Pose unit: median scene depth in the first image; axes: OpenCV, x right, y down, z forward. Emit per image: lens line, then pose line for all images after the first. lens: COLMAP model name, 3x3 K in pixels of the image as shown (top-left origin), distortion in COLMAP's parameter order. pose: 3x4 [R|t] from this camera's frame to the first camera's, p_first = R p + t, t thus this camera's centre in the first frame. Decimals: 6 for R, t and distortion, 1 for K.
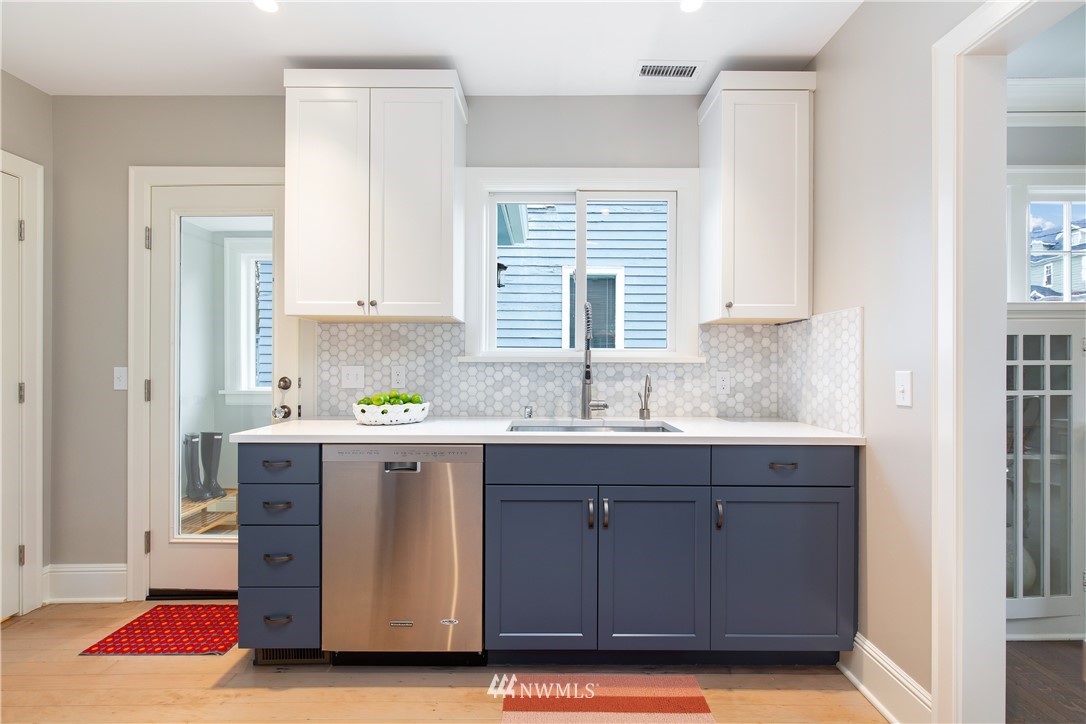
lens RADIAL K [[501.8, 0, 543.0], [0, 501.8, 362.0], [0, 0, 1]] dist [0.002641, 0.000423]
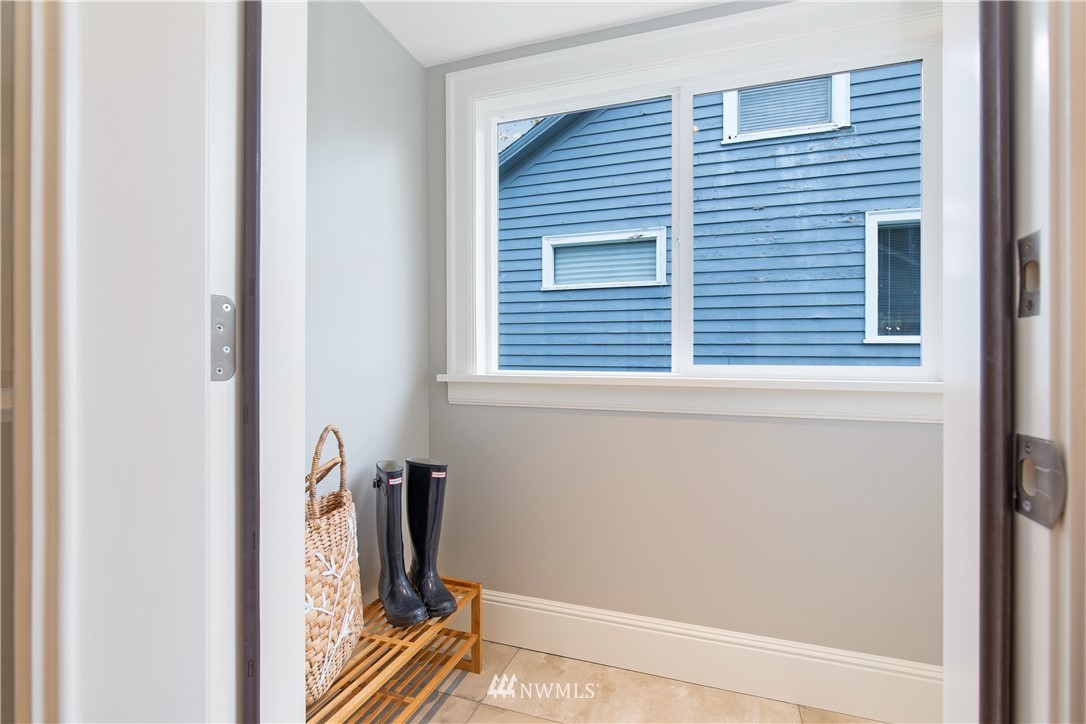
lens RADIAL K [[489.8, 0, 544.6], [0, 489.8, 367.2], [0, 0, 1]] dist [0.000488, -0.000180]
pose [[0.948662, 0.004283, -0.316261, -0.383379], [-0.004581, 0.999989, -0.000199, 0.048174], [0.316257, 0.001637, 0.948672, 0.562215]]
